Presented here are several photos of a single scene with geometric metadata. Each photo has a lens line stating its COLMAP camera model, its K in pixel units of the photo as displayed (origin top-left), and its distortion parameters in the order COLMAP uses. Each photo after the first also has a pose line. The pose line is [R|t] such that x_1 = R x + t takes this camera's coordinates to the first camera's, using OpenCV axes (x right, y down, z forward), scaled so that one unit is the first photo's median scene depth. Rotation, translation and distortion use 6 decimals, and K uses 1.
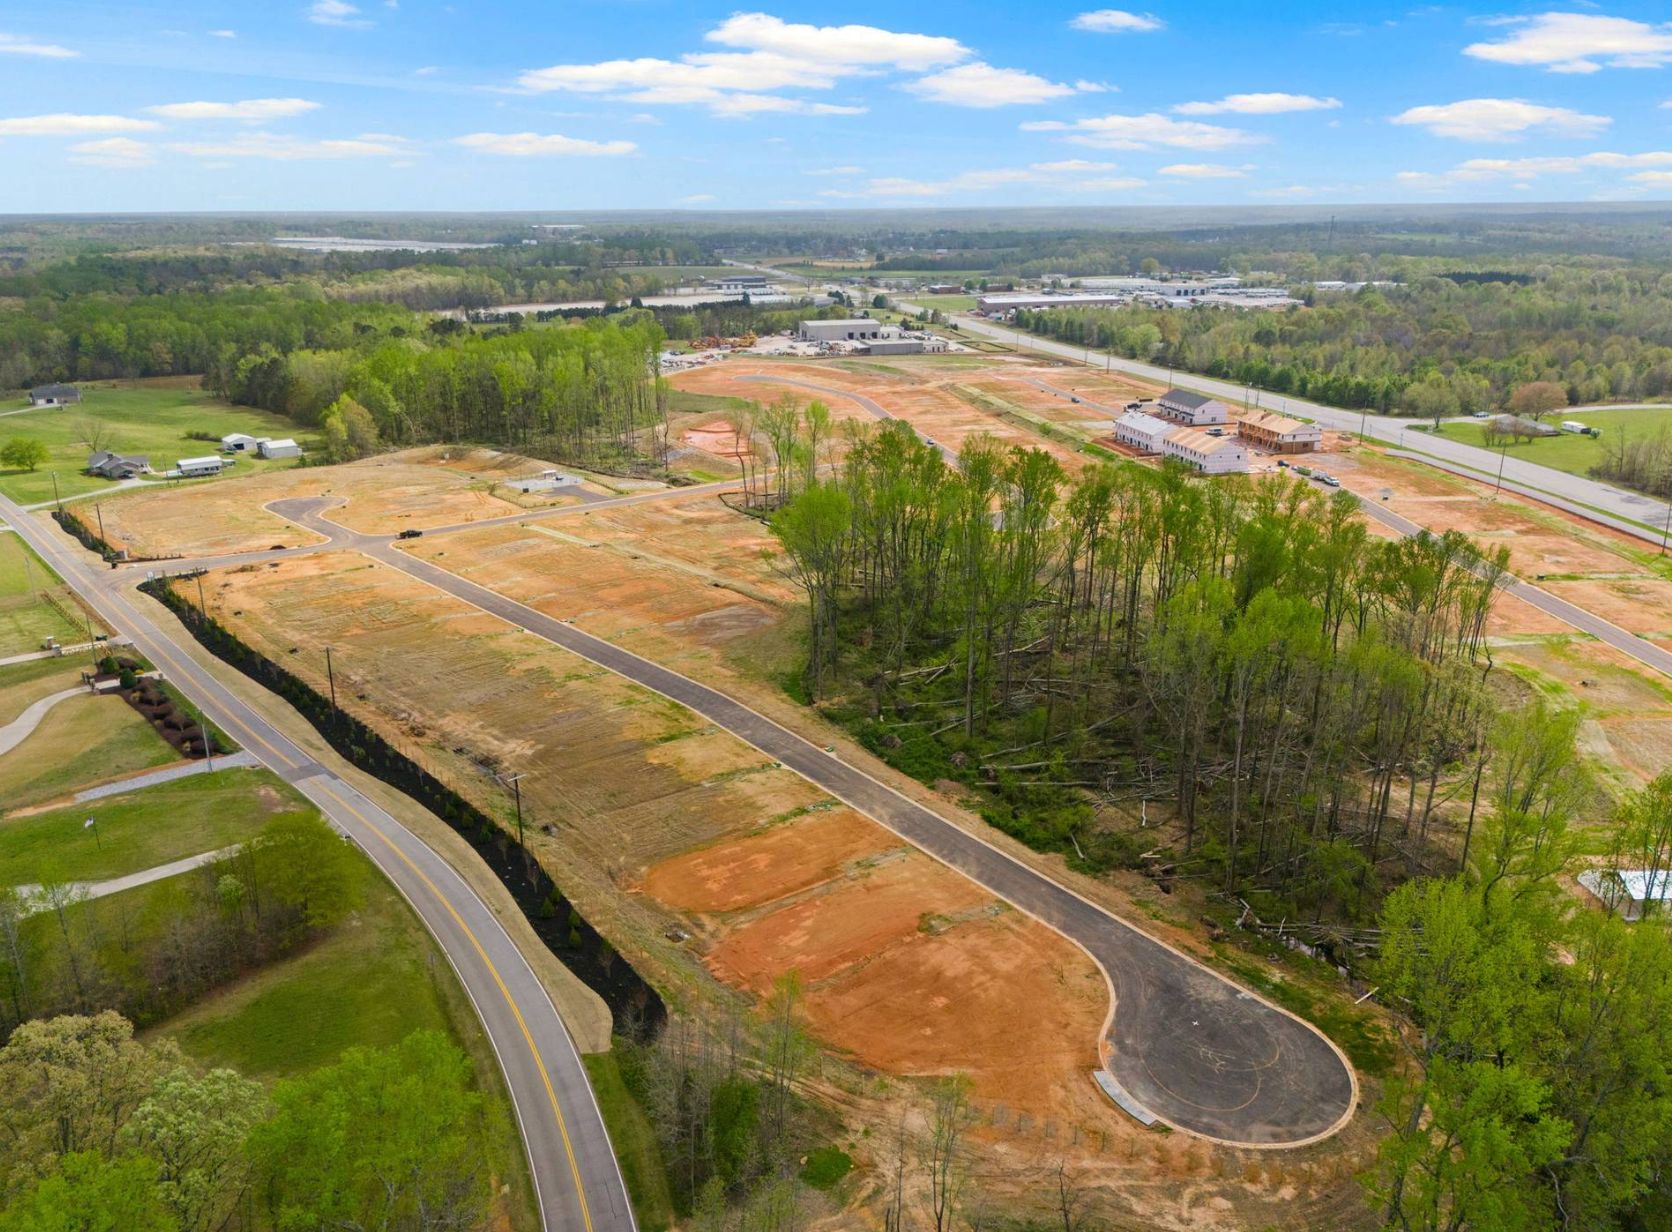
lens RADIAL K [[1234.4, 0, 836.0], [0, 1234.4, 616.0], [0, 0, 1]] dist [0.087192, -0.096713]
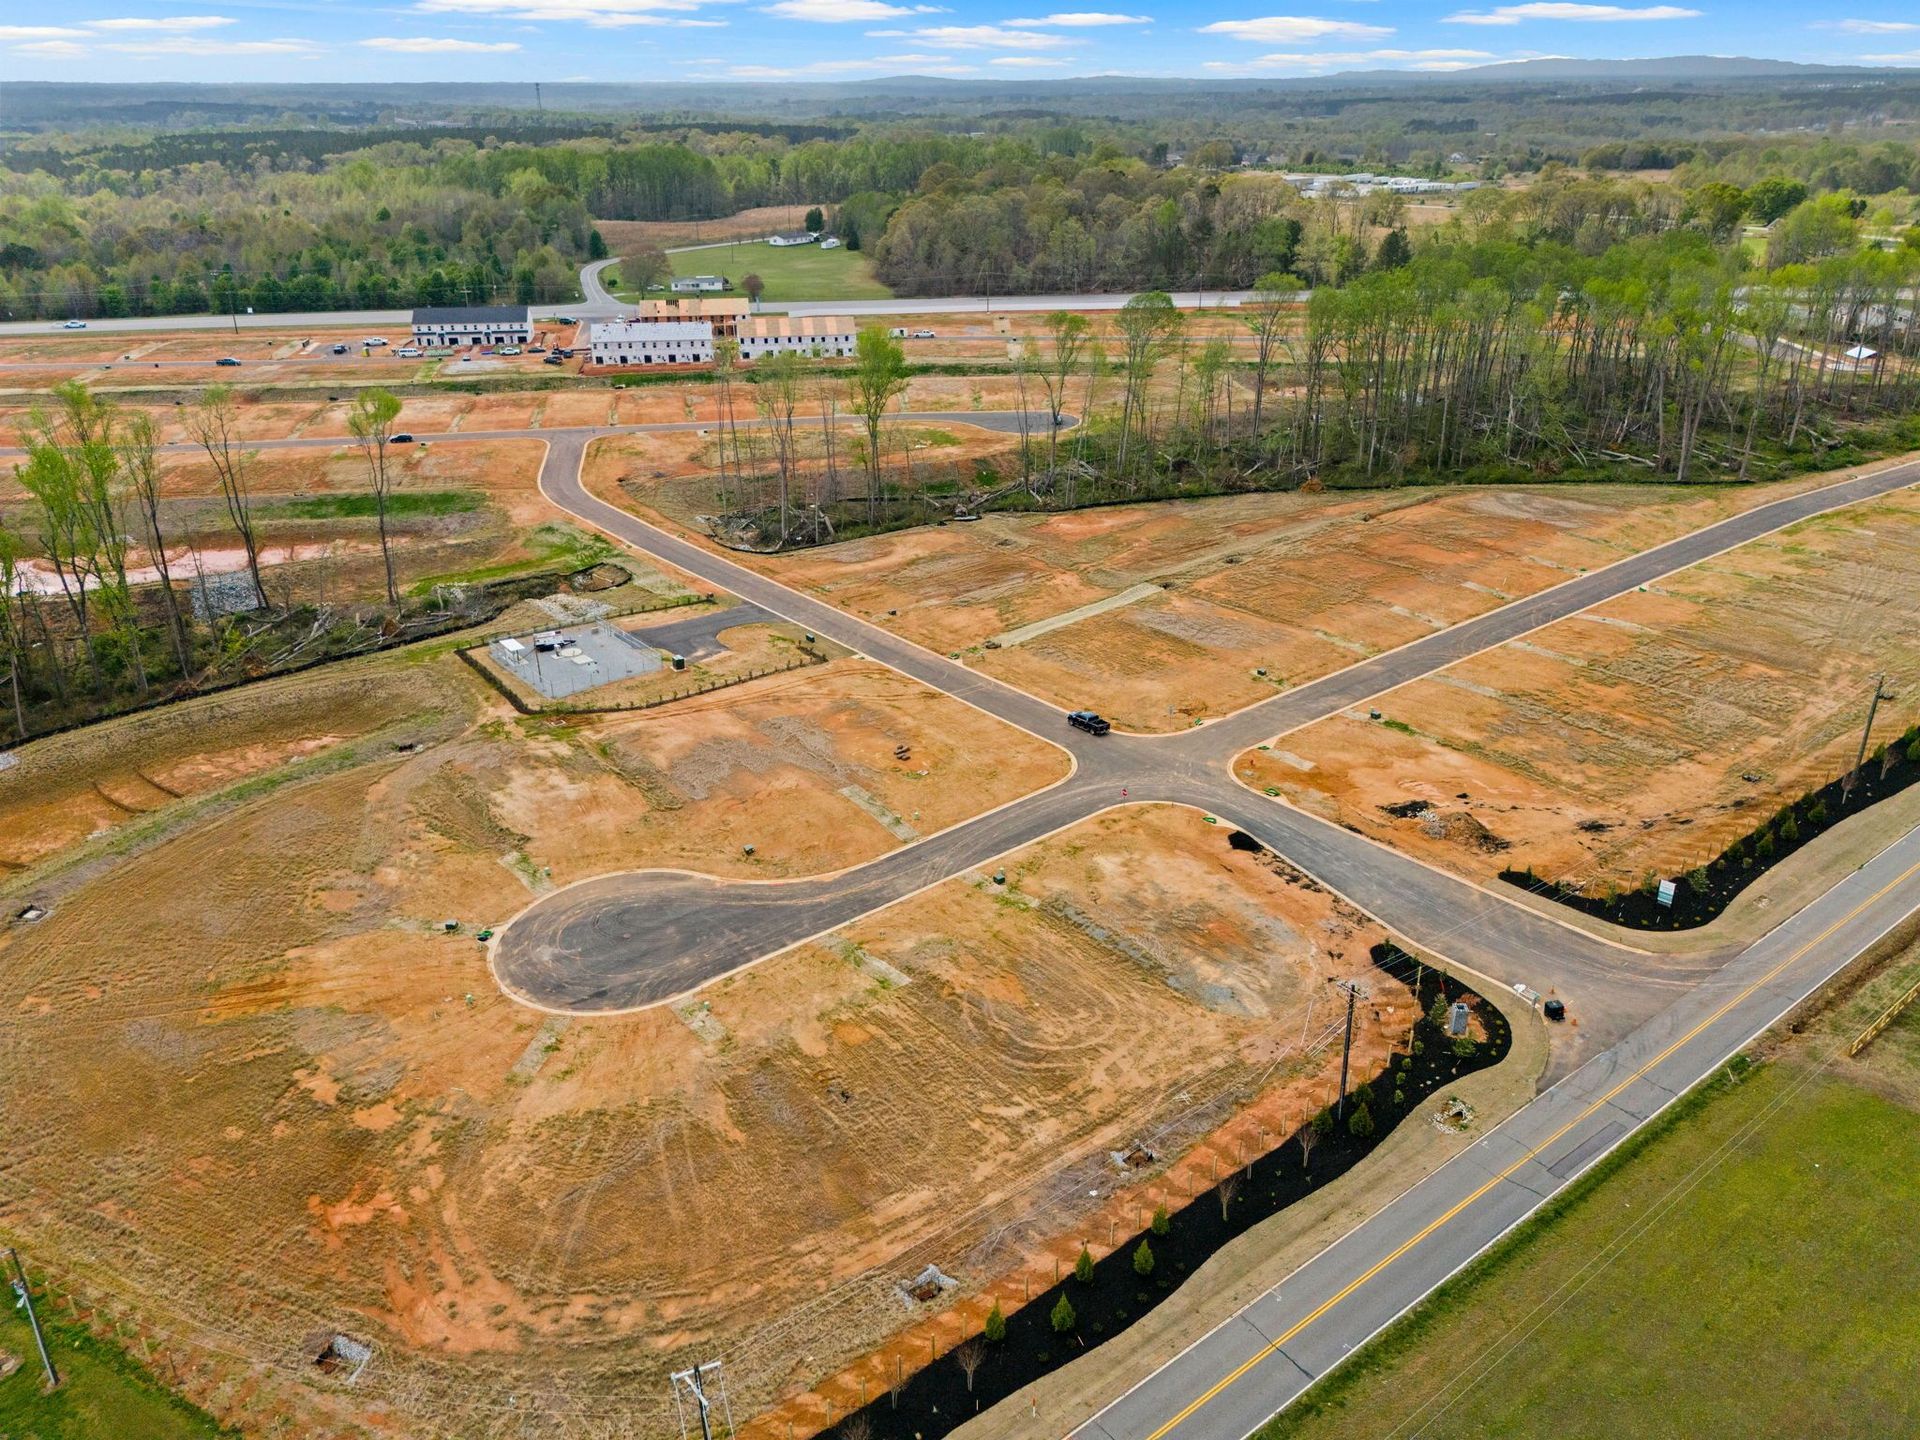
lens RADIAL K [[1416.7, 0, 956.4], [0, 1416.7, 711.0], [0, 0, 1]] dist [0.069783, -0.068911]
pose [[0.046438, -0.397021, 0.916634, -0.458468], [0.315278, 0.876546, 0.363685, -0.152961], [-0.947863, 0.272105, 0.165877, 0.542855]]
